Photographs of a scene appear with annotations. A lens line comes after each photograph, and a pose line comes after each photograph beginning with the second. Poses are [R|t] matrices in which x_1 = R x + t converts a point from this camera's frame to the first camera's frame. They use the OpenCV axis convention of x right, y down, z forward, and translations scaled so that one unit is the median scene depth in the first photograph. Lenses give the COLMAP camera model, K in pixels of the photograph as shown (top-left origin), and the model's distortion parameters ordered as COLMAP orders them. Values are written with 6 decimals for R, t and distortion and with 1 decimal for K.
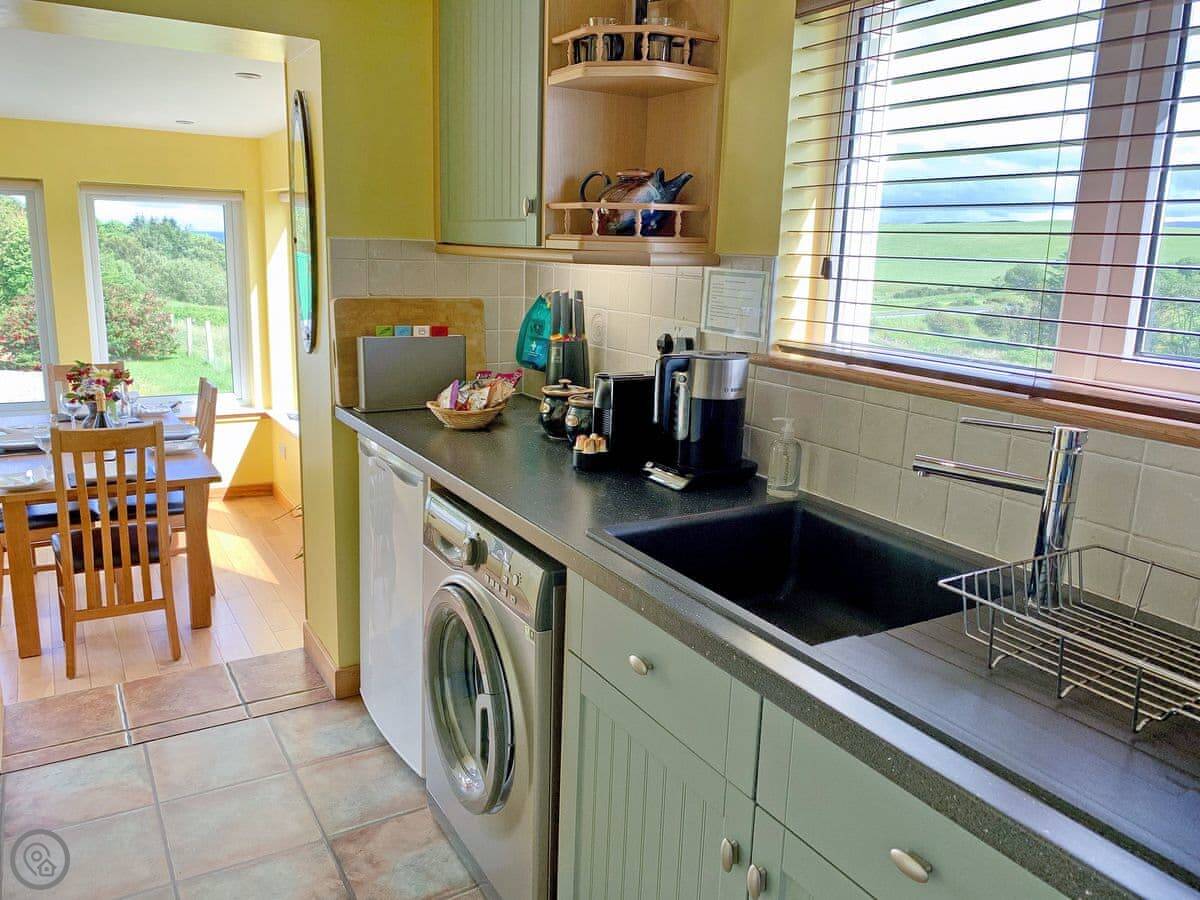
lens RADIAL K [[922.0, 0, 600.0], [0, 922.0, 450.0], [0, 0, 1]] dist [-0.006917, -0.000395]
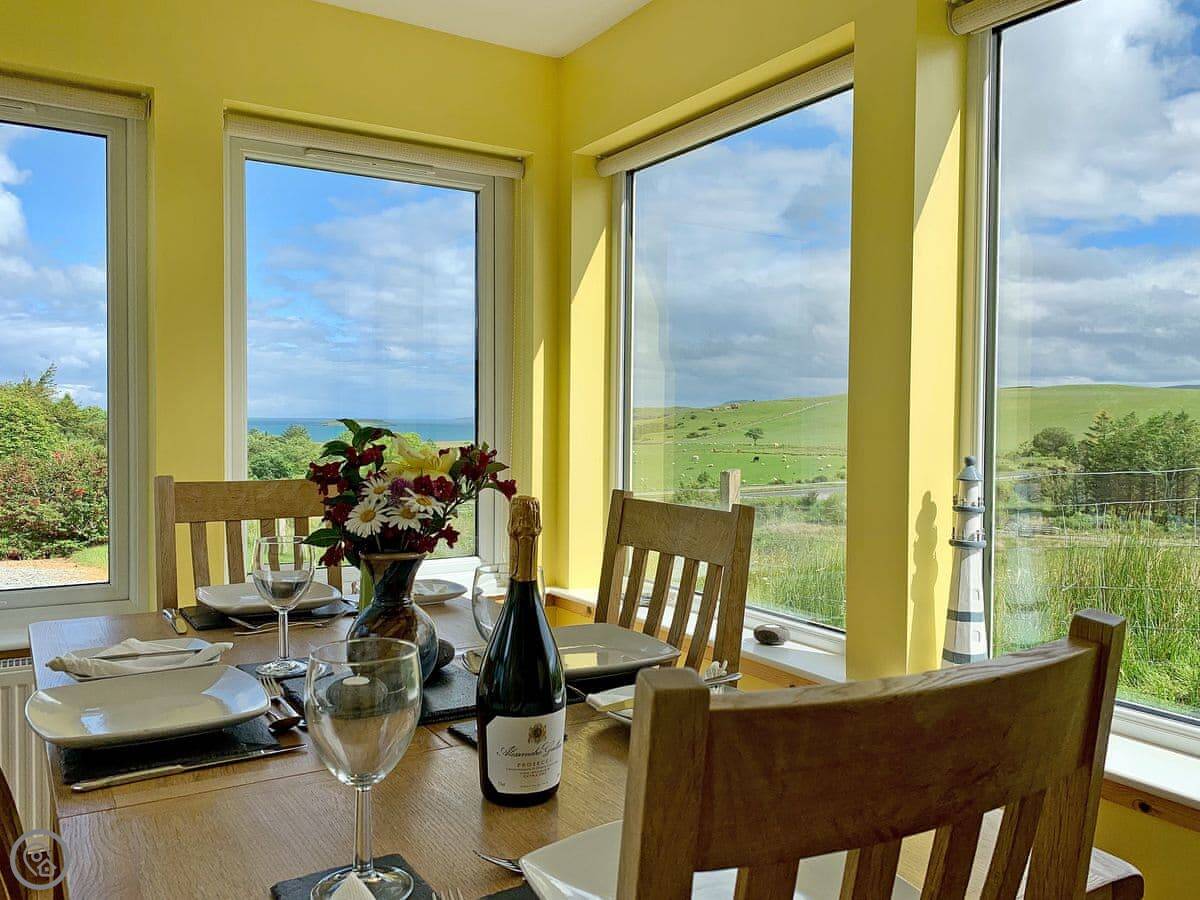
lens RADIAL K [[922.0, 0, 600.0], [0, 922.0, 450.0], [0, 0, 1]] dist [-0.006917, -0.000395]
pose [[0.998701, -0.033329, 0.038551, -0.471956], [0.040089, 0.980858, -0.190552, -0.025599], [-0.031462, 0.191849, 0.980920, 0.667761]]
